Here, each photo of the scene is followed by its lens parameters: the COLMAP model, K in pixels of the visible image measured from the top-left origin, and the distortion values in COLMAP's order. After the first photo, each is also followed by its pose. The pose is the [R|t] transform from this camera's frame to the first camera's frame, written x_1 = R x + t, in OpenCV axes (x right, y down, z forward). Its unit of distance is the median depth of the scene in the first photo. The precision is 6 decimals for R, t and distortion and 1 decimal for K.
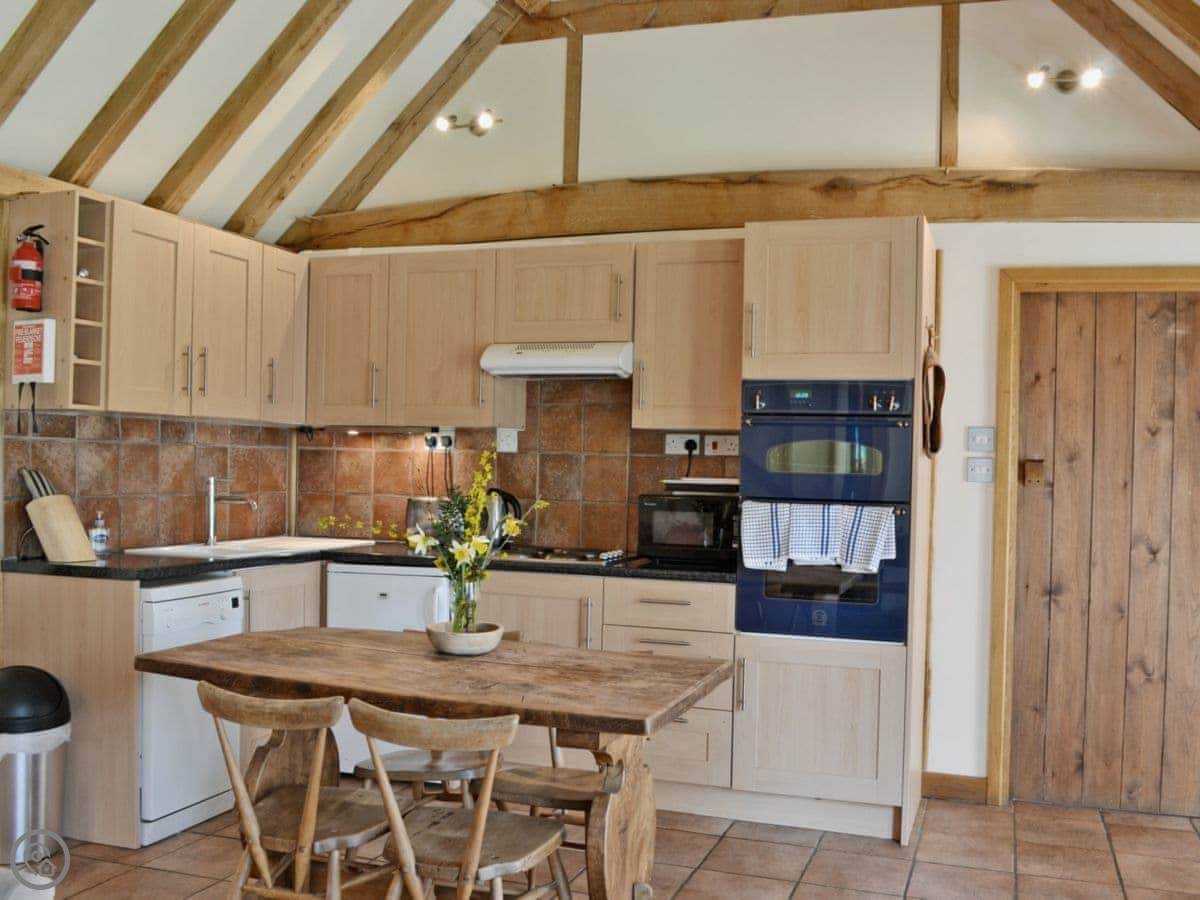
lens RADIAL K [[1224.7, 0, 600.0], [0, 1224.7, 450.0], [0, 0, 1]] dist [-0.001436, -0.010252]
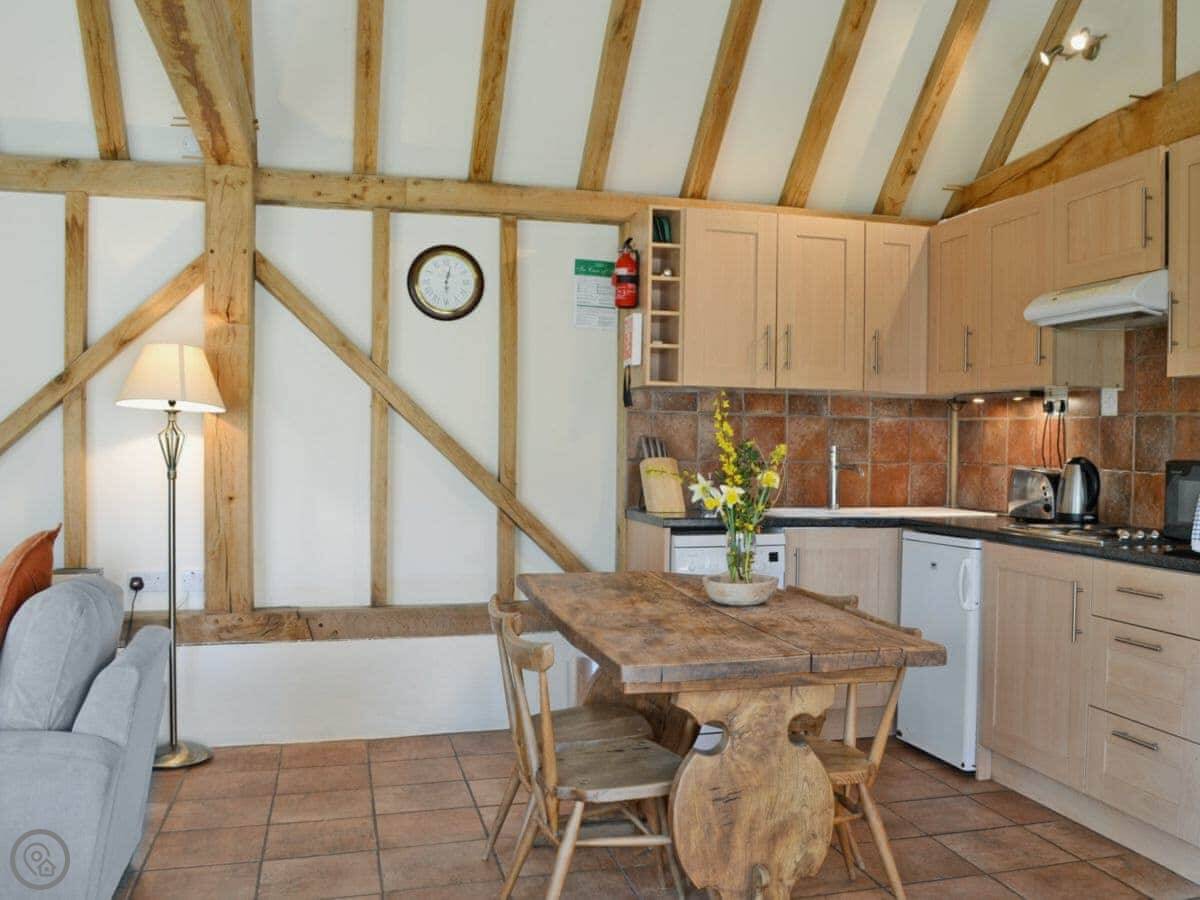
lens RADIAL K [[1185.0, 0, 600.0], [0, 1185.0, 450.0], [0, 0, 1]] dist [-0.047492, -0.032983]
pose [[0.554621, -0.005789, -0.832083, 0.422851], [0.002930, 0.999983, -0.005004, 0.029724], [0.832098, 0.000337, 0.554629, 0.250433]]
